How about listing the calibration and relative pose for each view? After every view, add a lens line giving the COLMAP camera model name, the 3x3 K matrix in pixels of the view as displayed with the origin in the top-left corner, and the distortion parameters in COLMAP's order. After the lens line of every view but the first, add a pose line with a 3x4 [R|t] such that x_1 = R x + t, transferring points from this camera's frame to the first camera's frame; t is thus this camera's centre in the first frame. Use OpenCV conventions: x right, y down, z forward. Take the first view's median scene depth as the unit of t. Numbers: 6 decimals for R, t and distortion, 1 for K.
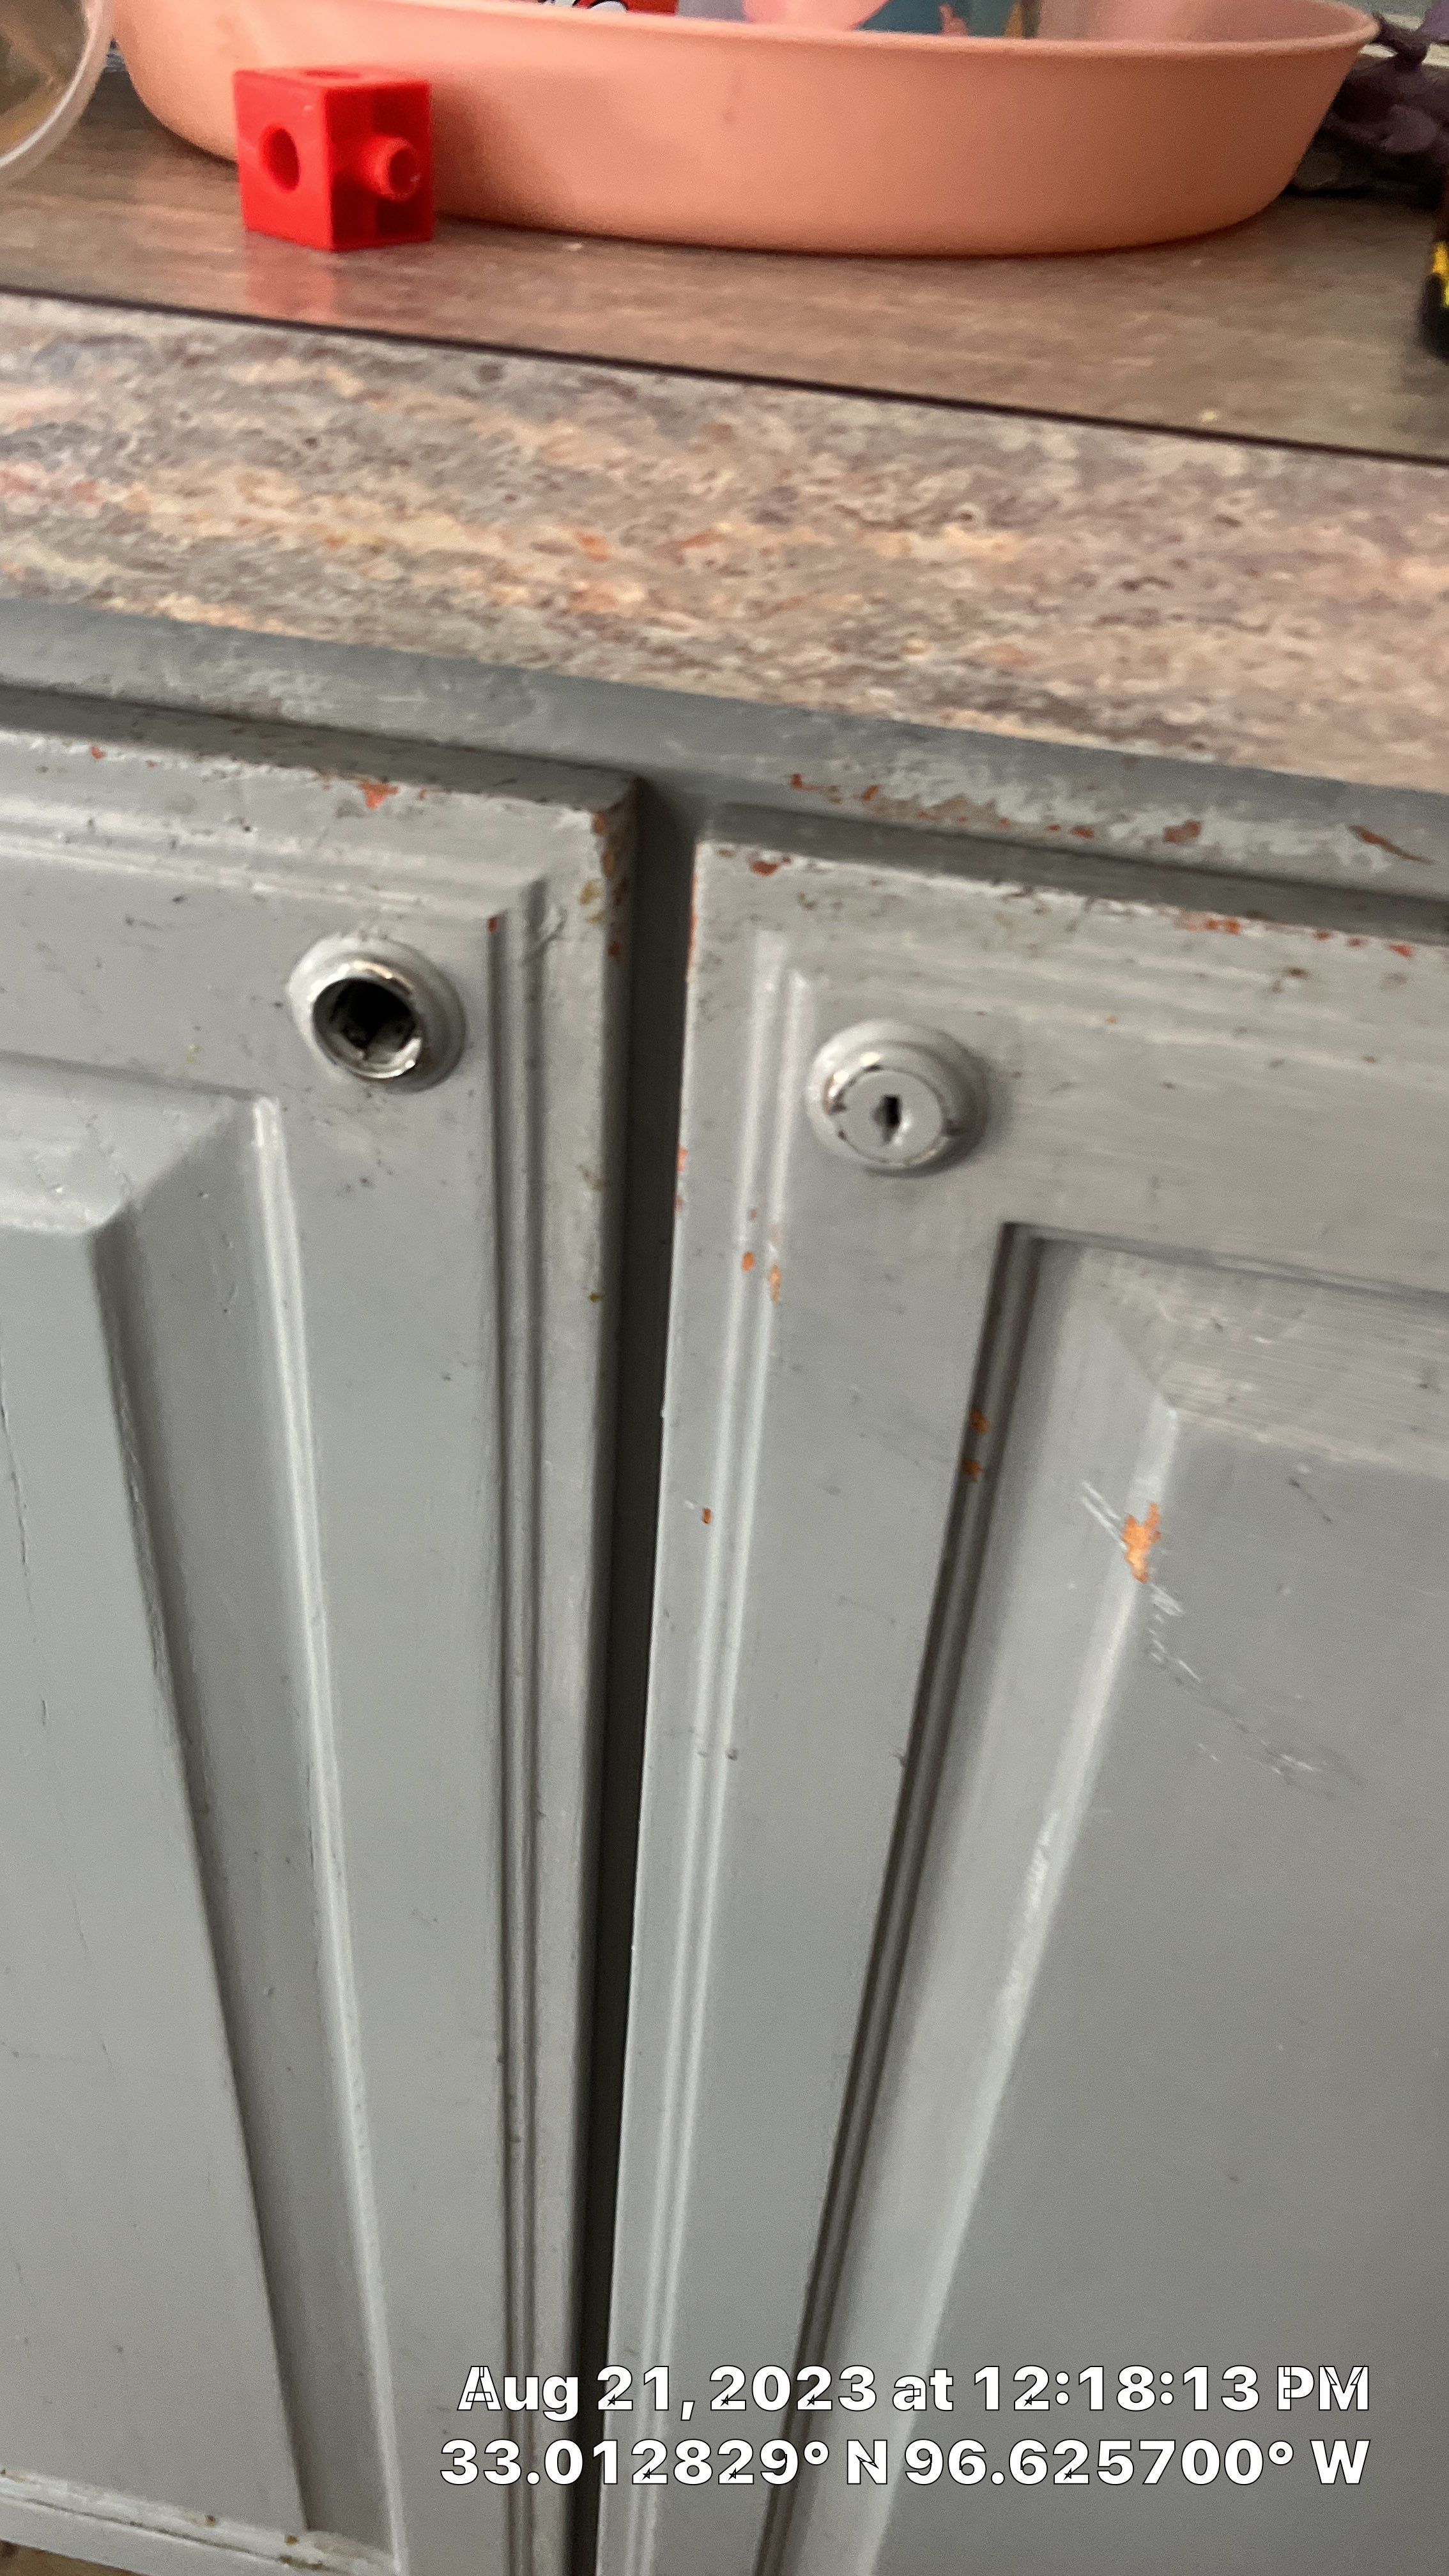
lens RADIAL K [[1946.2, 0, 724.1], [0, 1946.2, 1293.9], [0, 0, 1]] dist [0.001769, -0.013388]
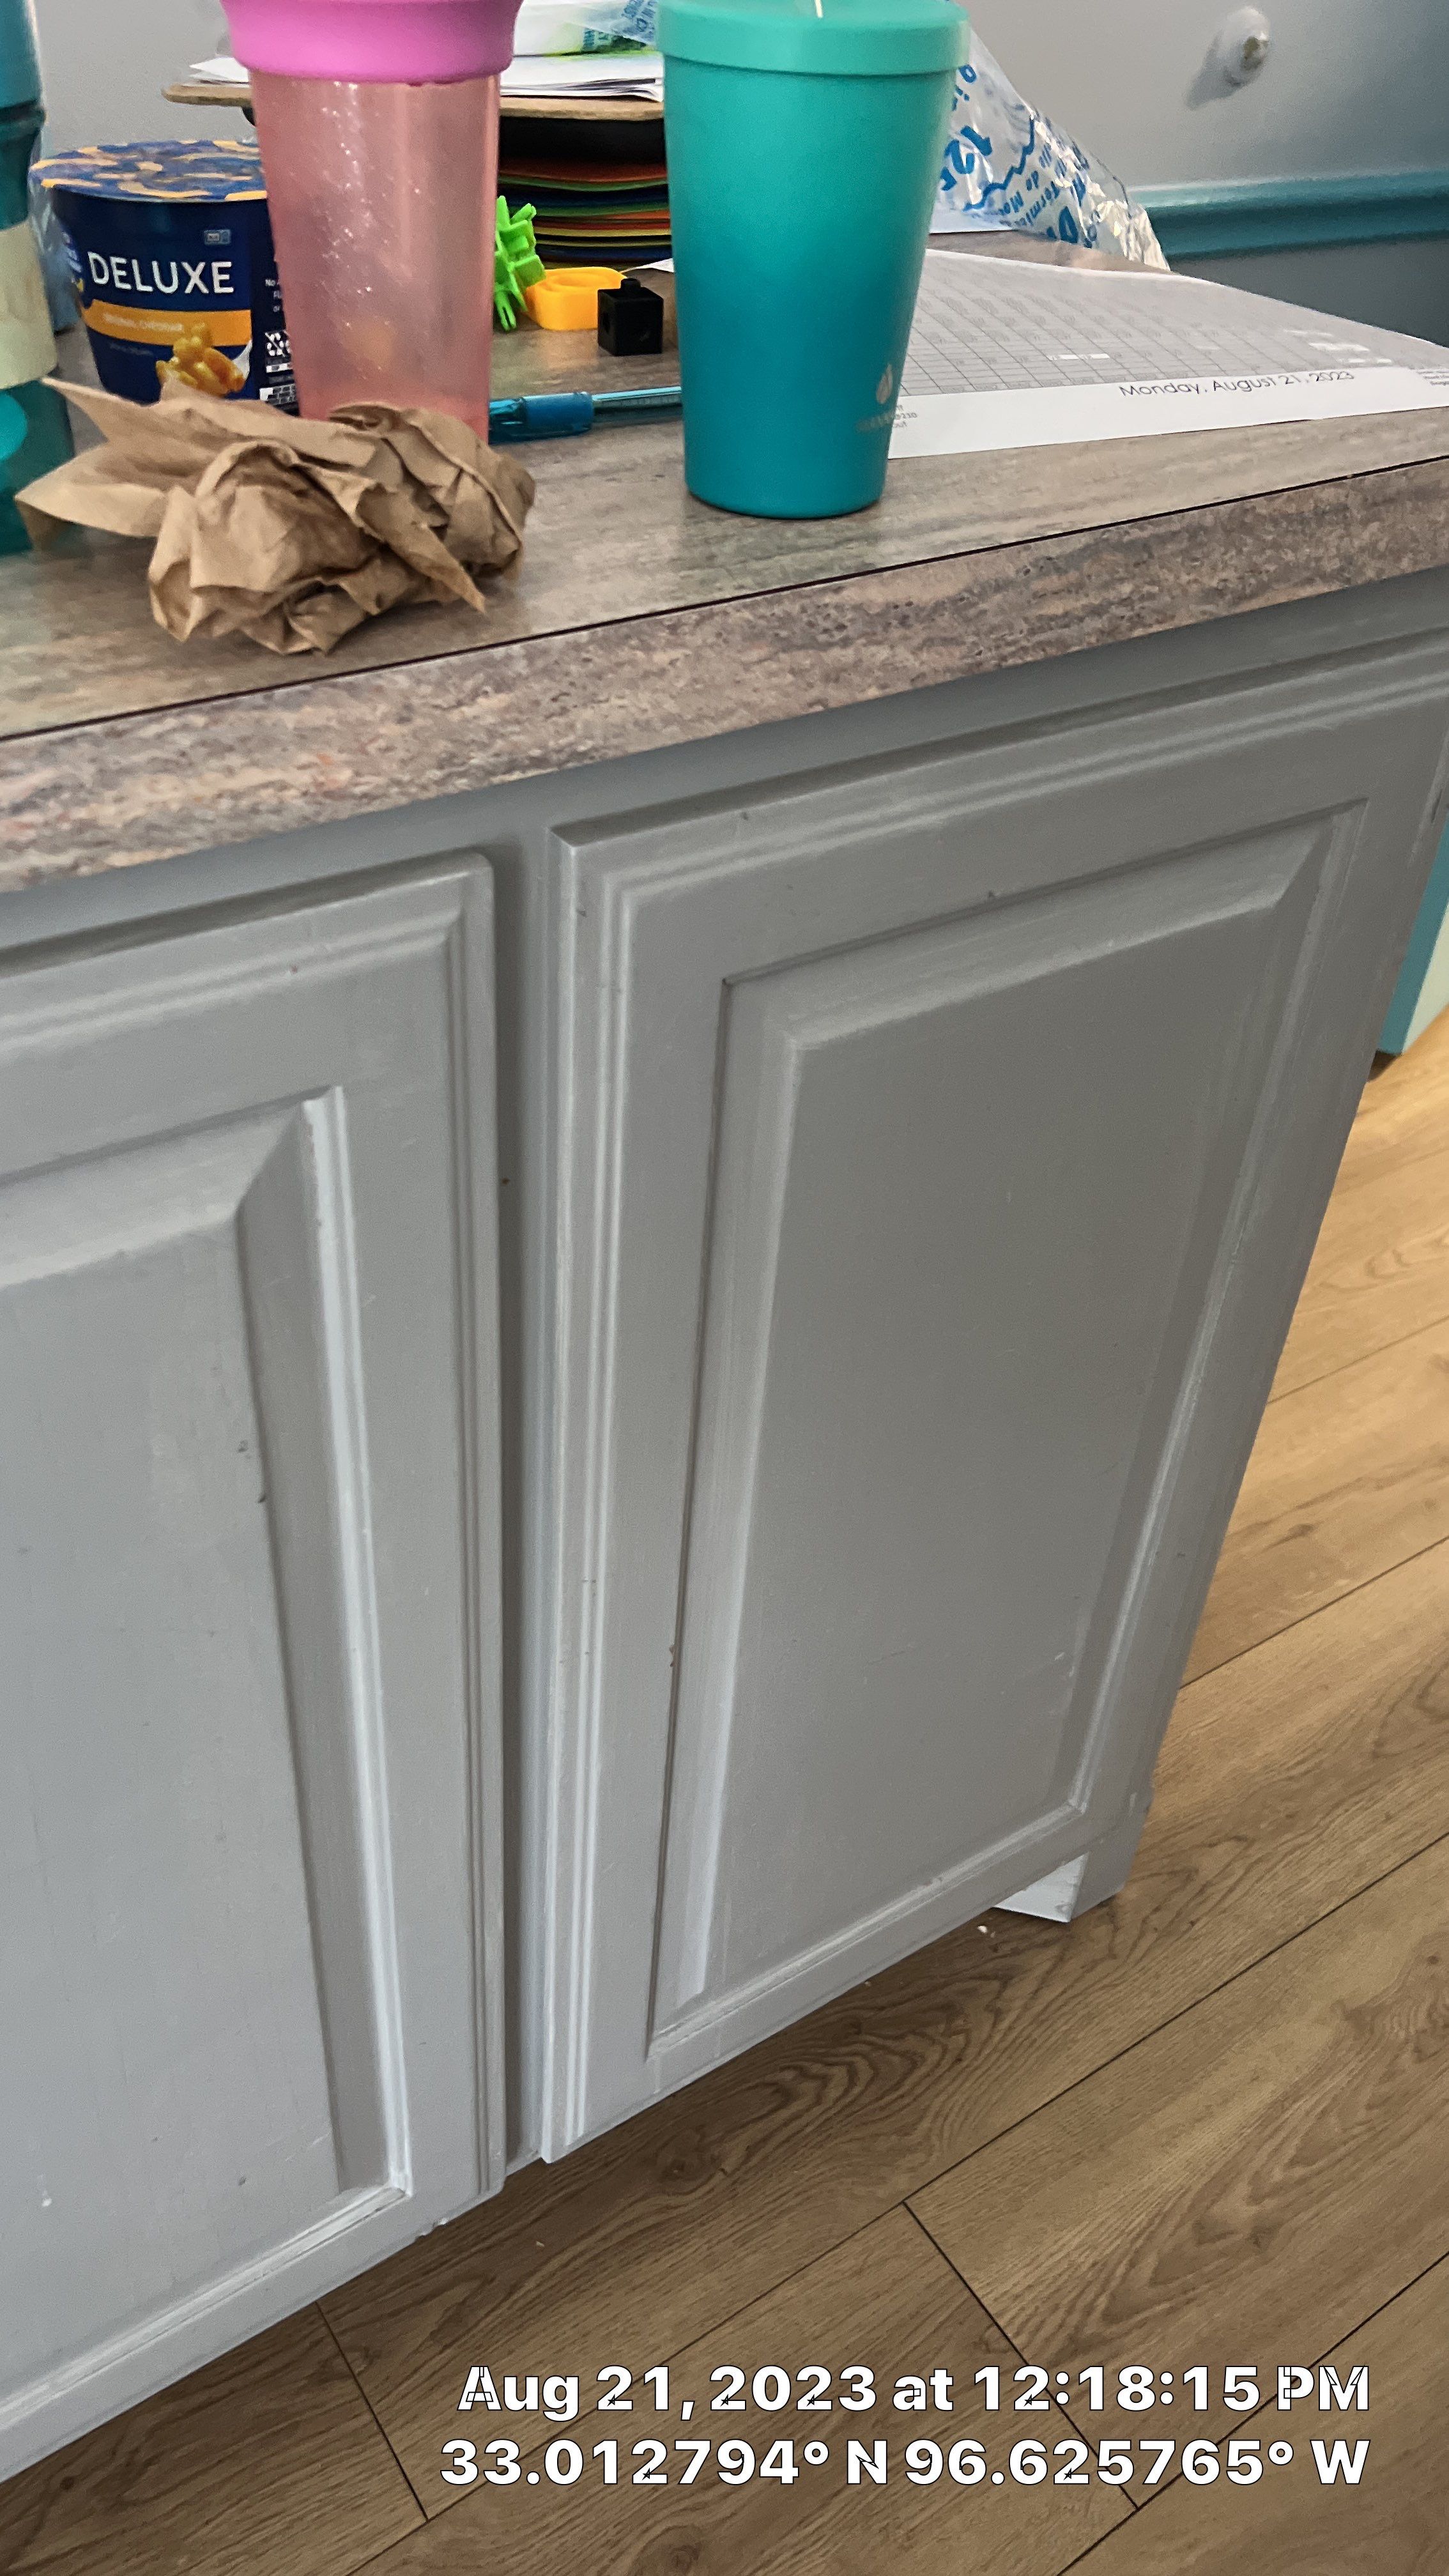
lens RADIAL K [[1946.2, 0, 725.6], [0, 1946.2, 1283.2], [0, 0, 1]] dist [0.001769, -0.013388]
pose [[0.719875, -0.455858, 0.523425, -1.051377], [0.402746, 0.888503, 0.219906, -0.183221], [-0.565311, 0.052503, 0.823206, -0.825486]]
